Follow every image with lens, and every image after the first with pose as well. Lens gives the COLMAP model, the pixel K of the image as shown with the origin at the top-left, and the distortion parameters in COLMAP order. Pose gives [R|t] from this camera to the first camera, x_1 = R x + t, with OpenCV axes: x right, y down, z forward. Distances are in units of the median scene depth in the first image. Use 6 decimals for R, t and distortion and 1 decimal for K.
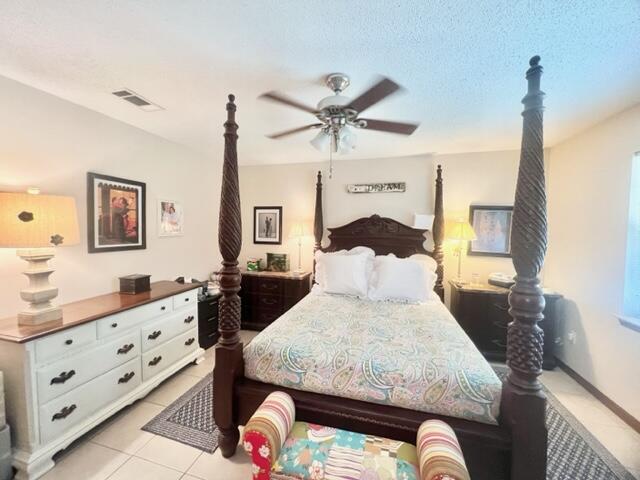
lens RADIAL K [[260.9, 0, 317.1], [0, 260.9, 241.3], [0, 0, 1]] dist [0.012139, 0.000390]
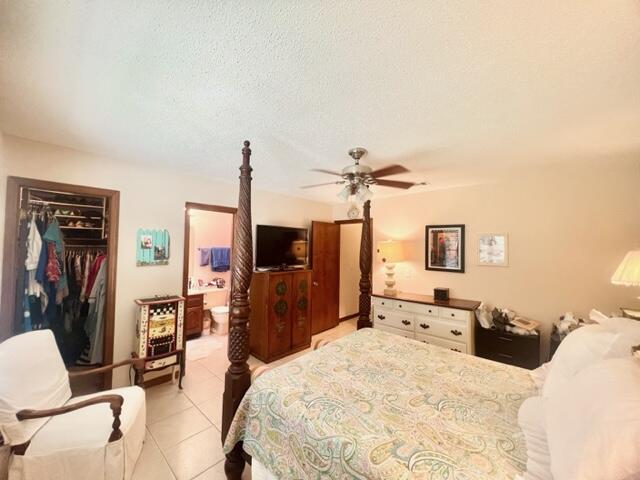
lens RADIAL K [[260.9, 0, 321.7], [0, 260.9, 241.0], [0, 0, 1]] dist [0.012139, 0.000390]
pose [[-0.438961, -0.036236, -0.897775, 1.051954], [-0.069392, 0.997569, -0.006336, -0.090211], [0.895823, 0.059517, -0.440408, 1.114266]]
